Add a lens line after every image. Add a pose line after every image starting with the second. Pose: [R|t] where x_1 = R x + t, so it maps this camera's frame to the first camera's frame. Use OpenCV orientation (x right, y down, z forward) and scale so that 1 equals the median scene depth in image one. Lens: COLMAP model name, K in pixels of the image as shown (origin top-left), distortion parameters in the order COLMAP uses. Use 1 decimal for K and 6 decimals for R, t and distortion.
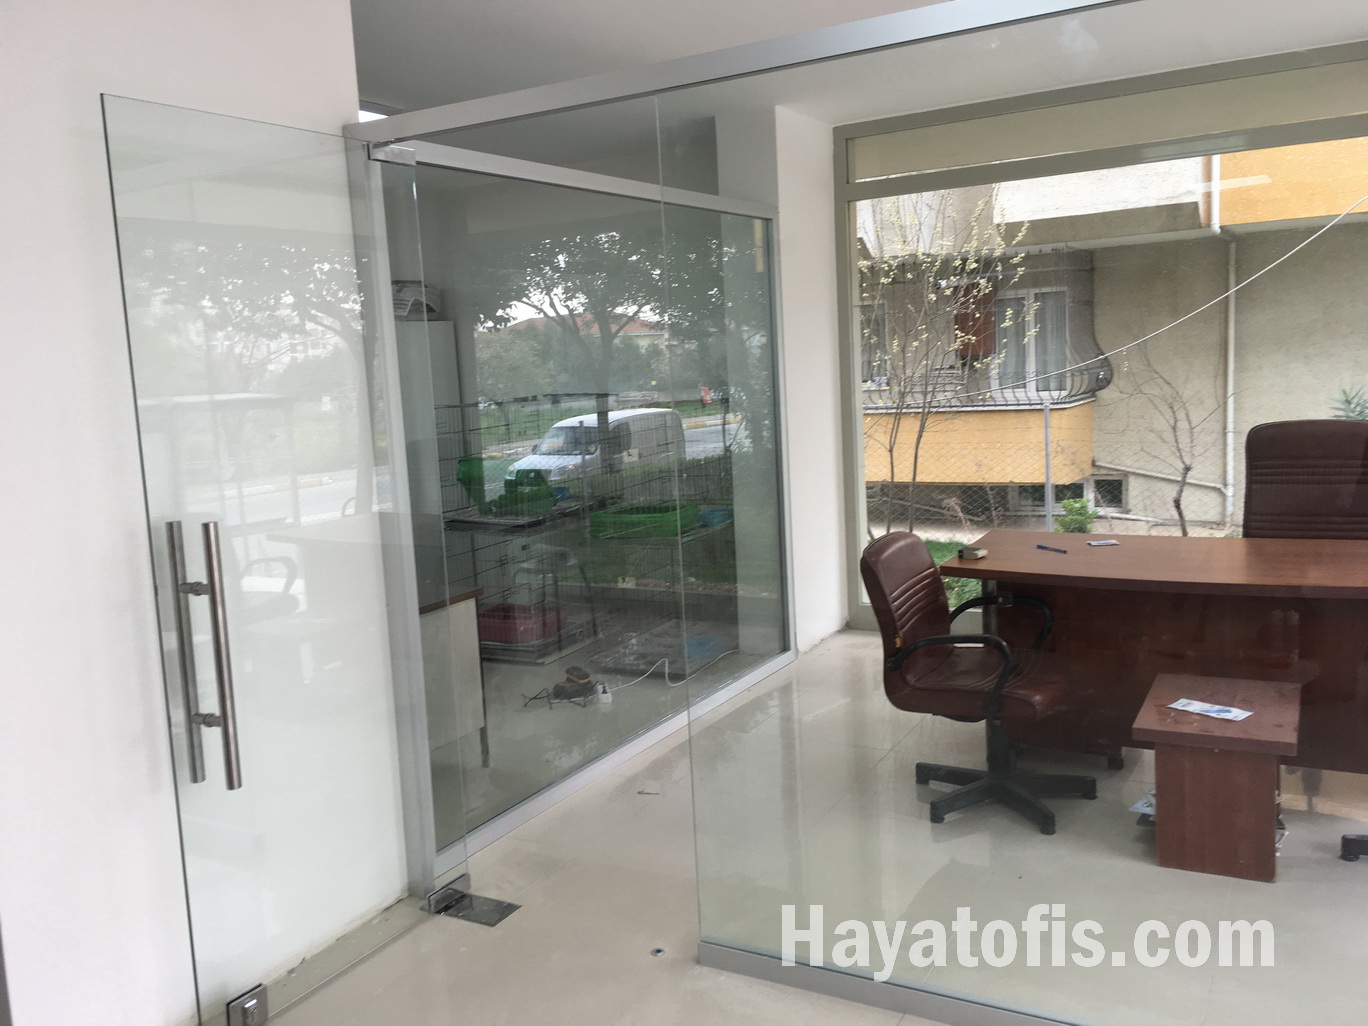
lens RADIAL K [[1186.5, 0, 679.7], [0, 1186.5, 498.8], [0, 0, 1]] dist [0.092126, -0.089343]
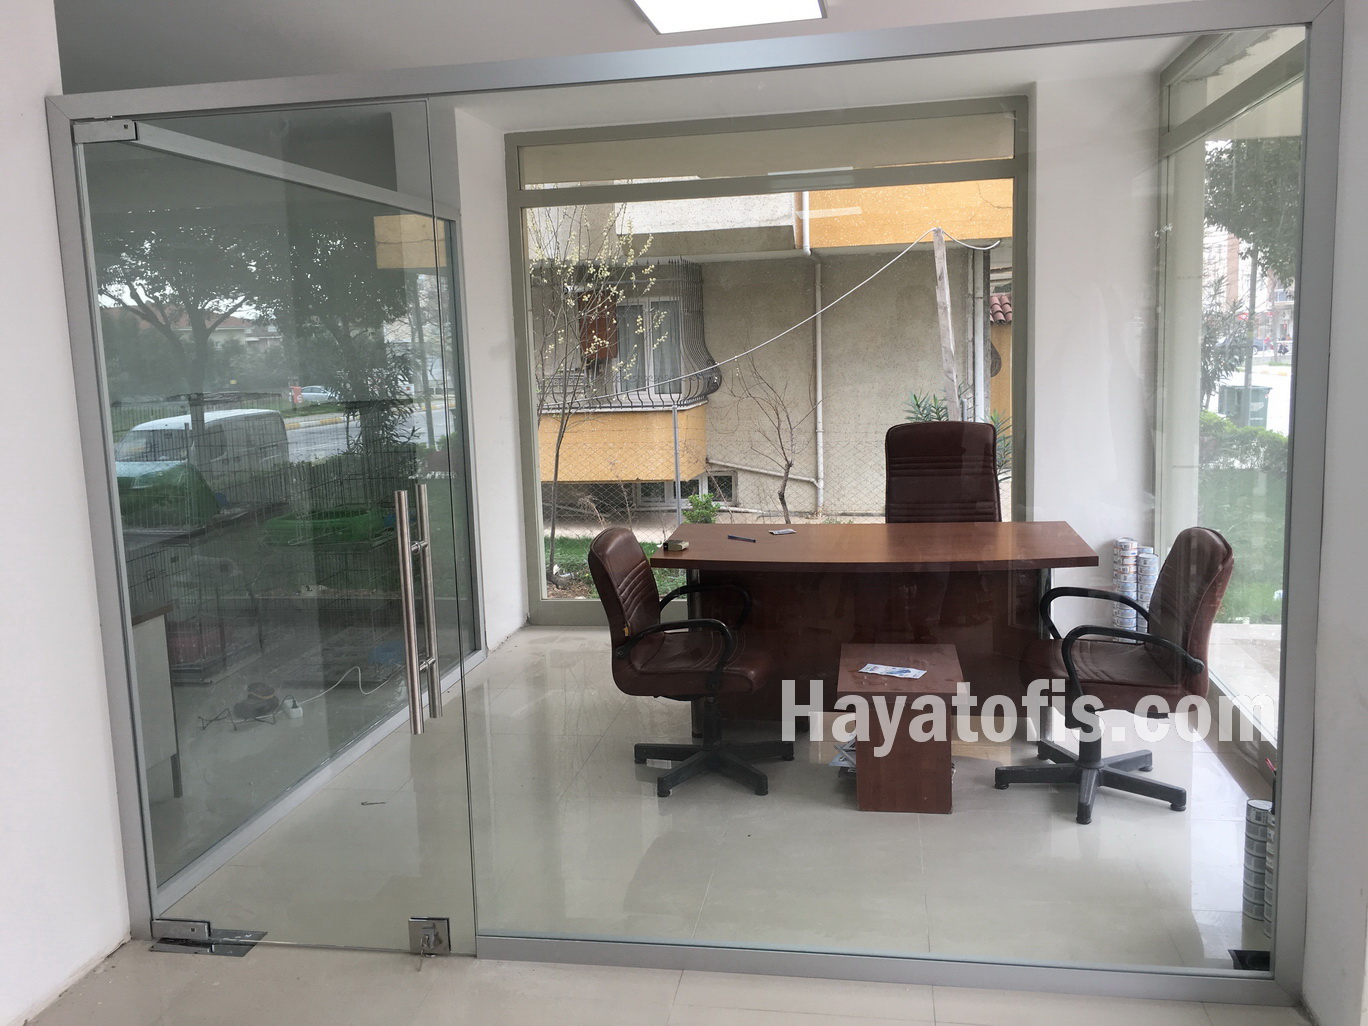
lens RADIAL K [[1186.5, 0, 679.7], [0, 1186.5, 498.8], [0, 0, 1]] dist [0.092126, -0.089343]
pose [[0.944408, -0.024443, 0.327867, -0.043284], [0.024715, 0.999689, 0.003337, 0.000146], [-0.327847, 0.004952, 0.944718, -0.005421]]
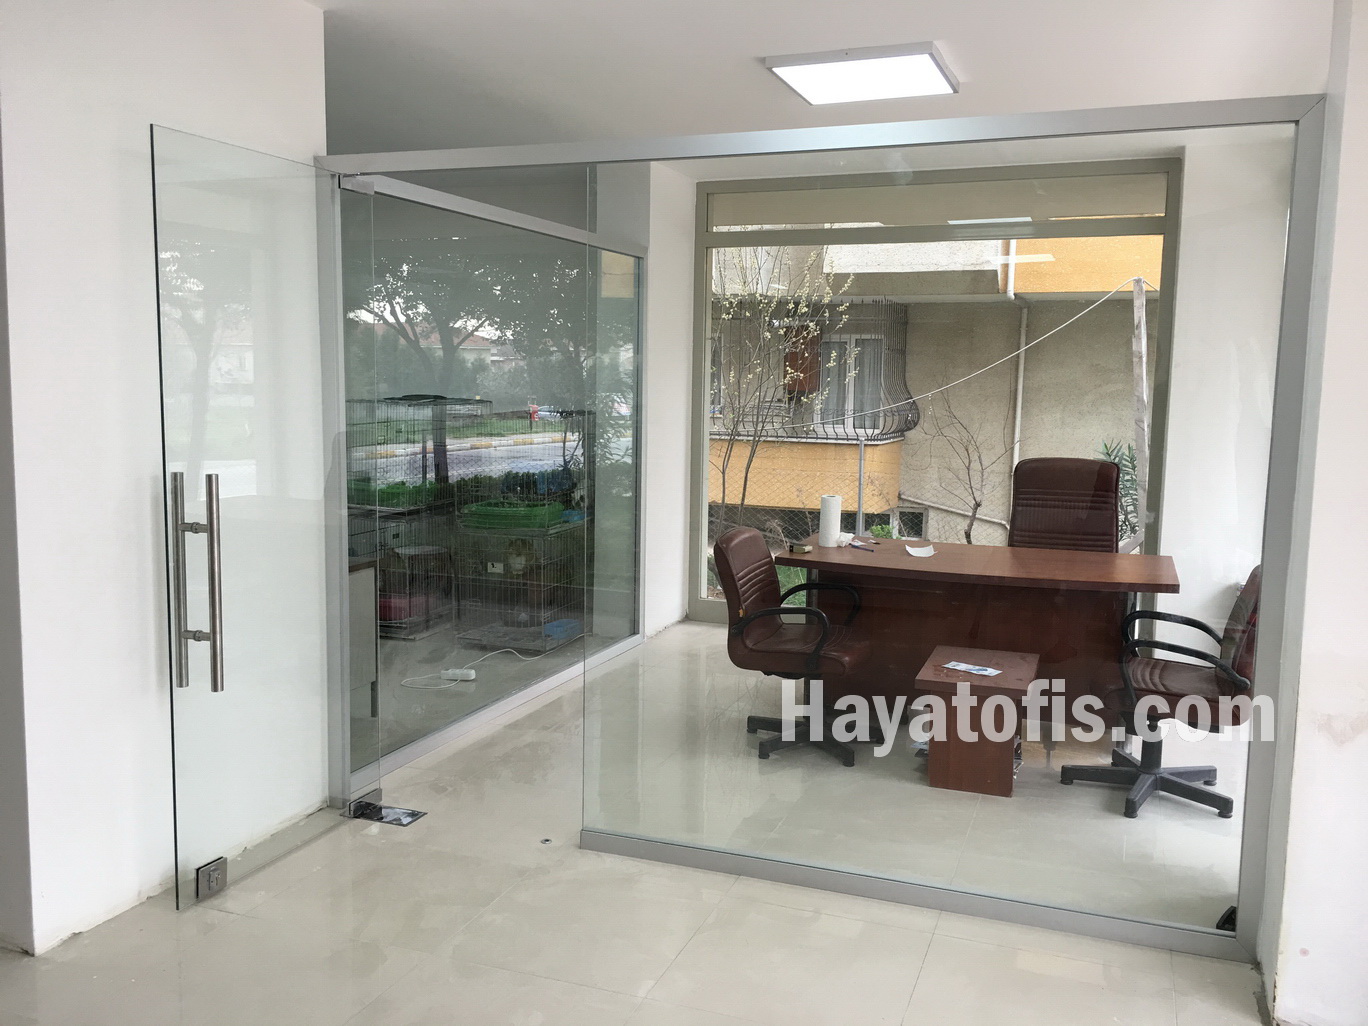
lens RADIAL K [[1195.0, 0, 699.4], [0, 1195.0, 511.2], [0, 0, 1]] dist [0.081920, 0.002279]
pose [[0.984698, 0.052489, 0.166175, -0.026719], [-0.050779, 0.998604, -0.014528, 0.013171], [-0.166706, 0.005867, 0.985989, -0.081903]]
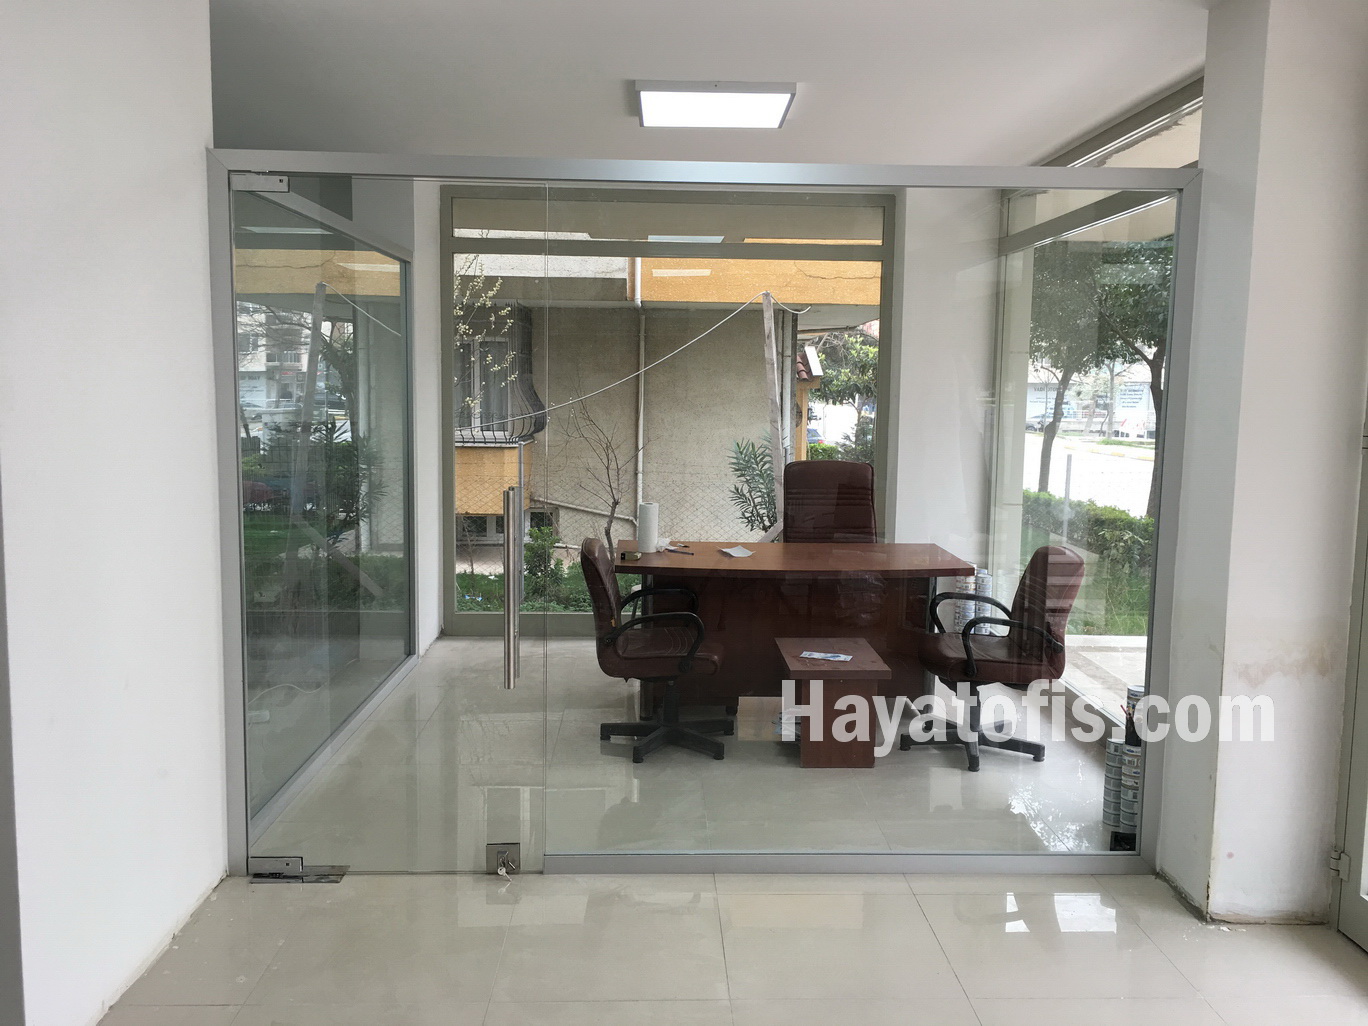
lens RADIAL K [[1195.0, 0, 699.4], [0, 1195.0, 511.2], [0, 0, 1]] dist [0.081920, 0.002279]
pose [[0.851990, 0.009595, 0.523470, -0.150605], [0.002334, 0.999753, -0.022123, 0.011567], [-0.523553, 0.020070, 0.851757, -0.047508]]
